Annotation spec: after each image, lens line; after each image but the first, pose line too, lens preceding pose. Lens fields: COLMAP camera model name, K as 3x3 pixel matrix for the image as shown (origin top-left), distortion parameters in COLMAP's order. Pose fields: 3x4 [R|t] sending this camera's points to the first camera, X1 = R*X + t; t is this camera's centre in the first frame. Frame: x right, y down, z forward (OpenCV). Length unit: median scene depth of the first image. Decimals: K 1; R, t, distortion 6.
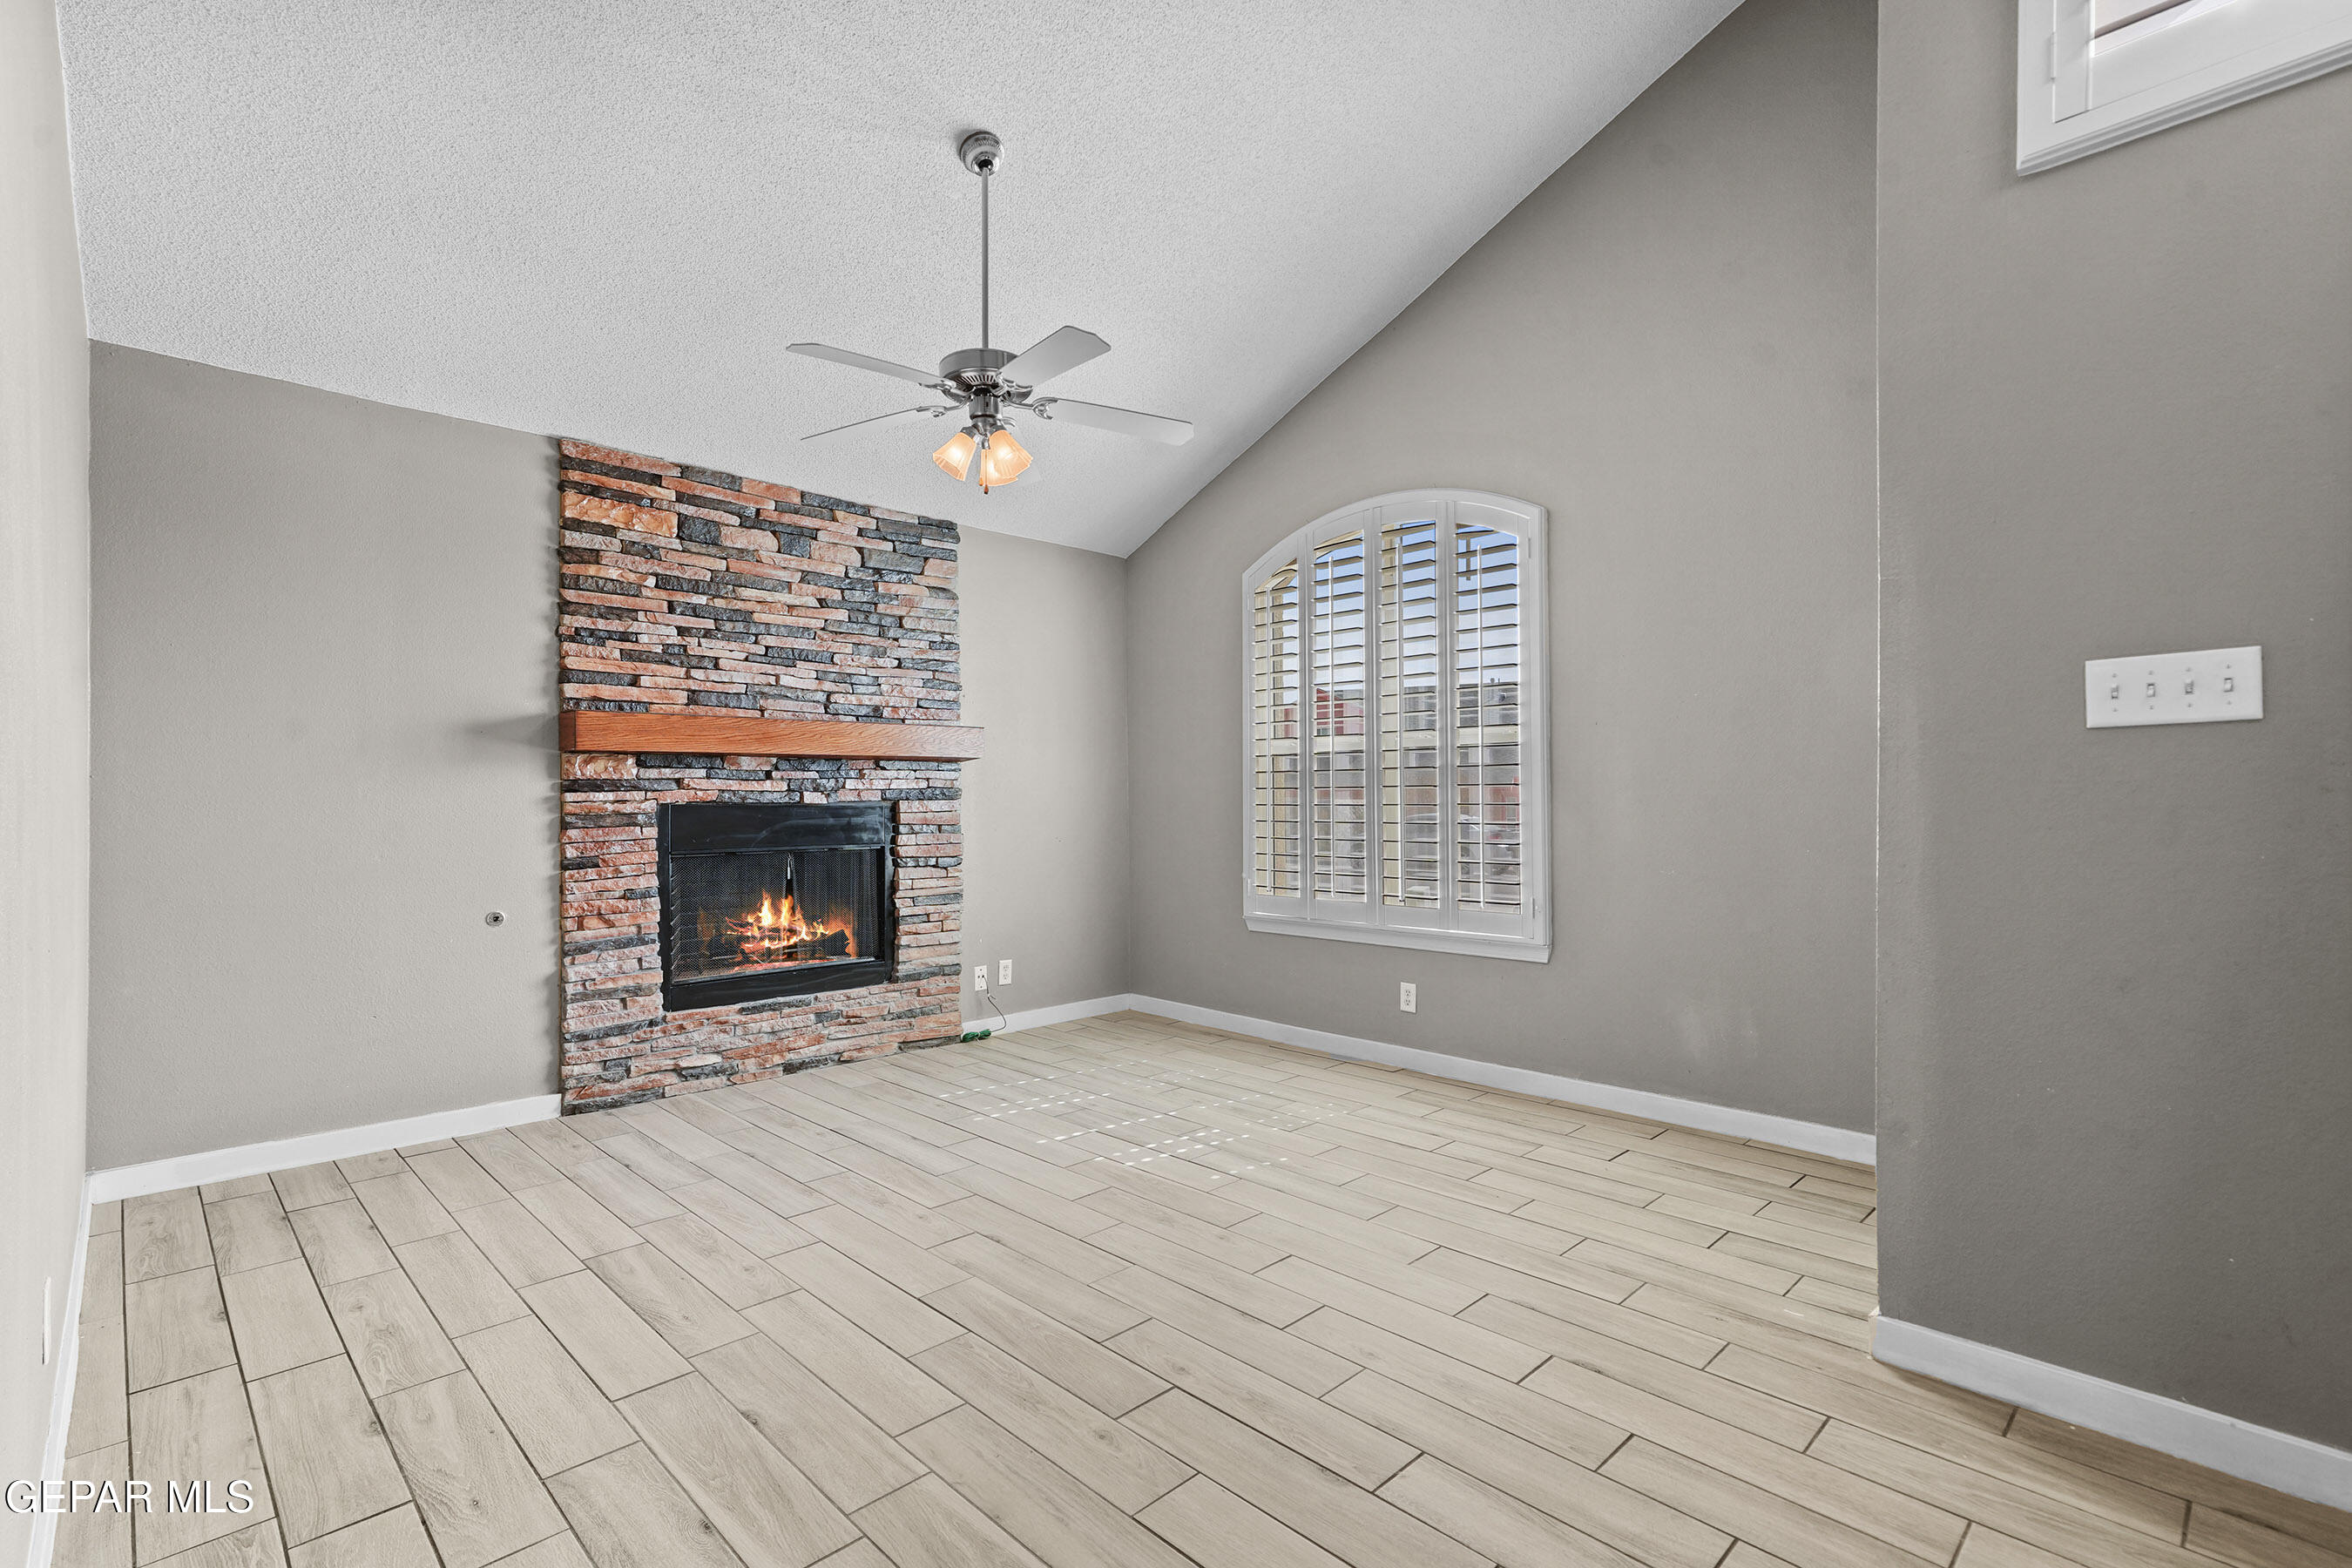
lens RADIAL K [[1076.4, 0, 1174.7], [0, 1076.4, 795.5], [0, 0, 1]] dist [0.017961, 0.001338]
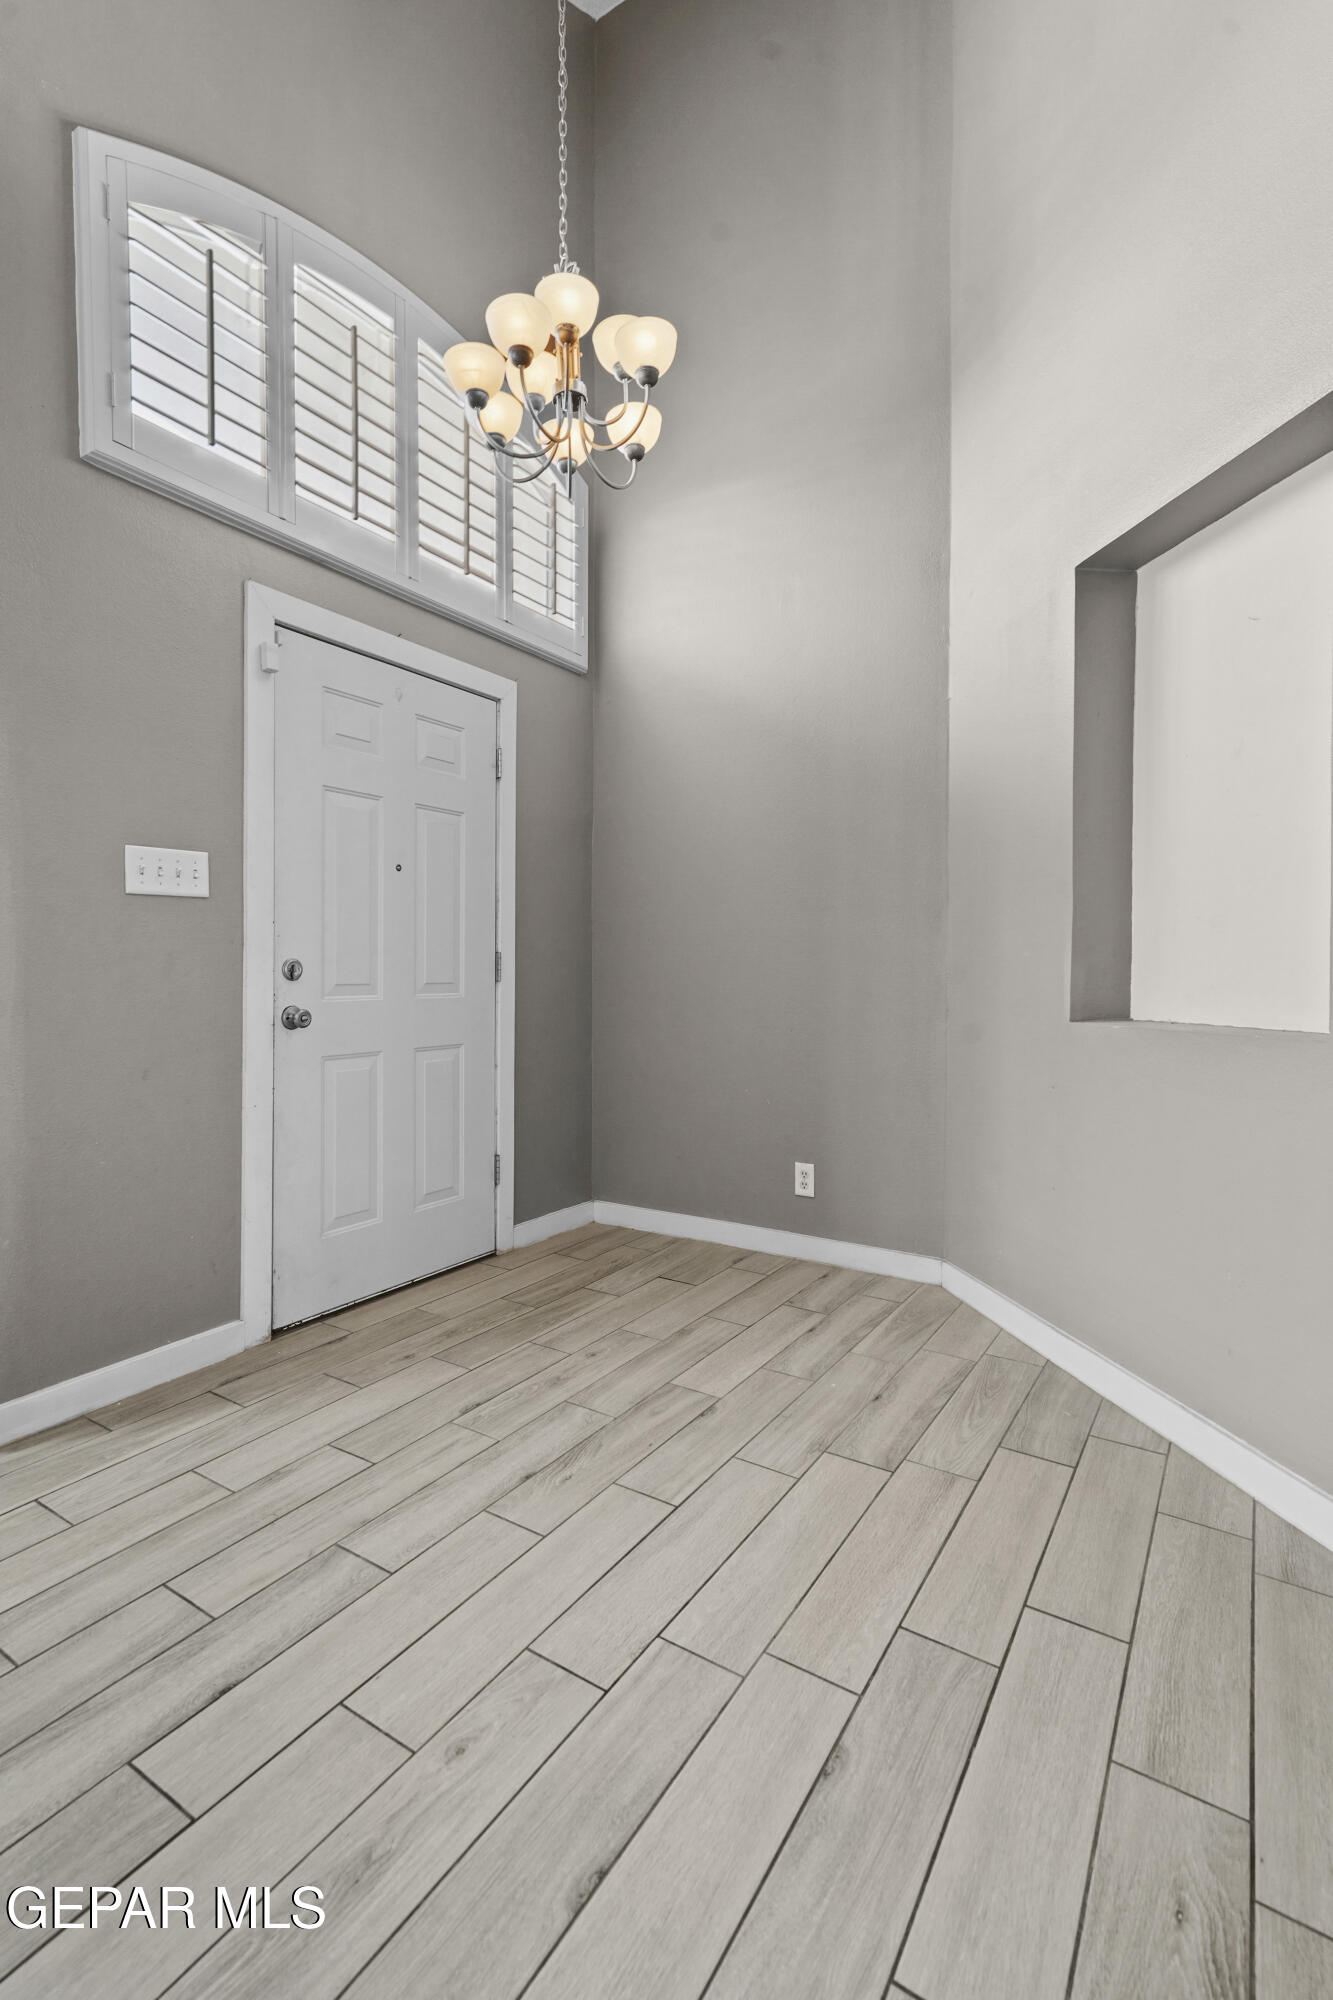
lens RADIAL K [[915.3, 0, 657.6], [0, 915.3, 977.8], [0, 0, 1]] dist [0.017961, 0.001338]
pose [[-0.219363, -0.006845, 0.975619, -0.349053], [-0.006771, 0.999962, 0.005494, 0.025715], [-0.975620, -0.005401, -0.219401, 0.463082]]
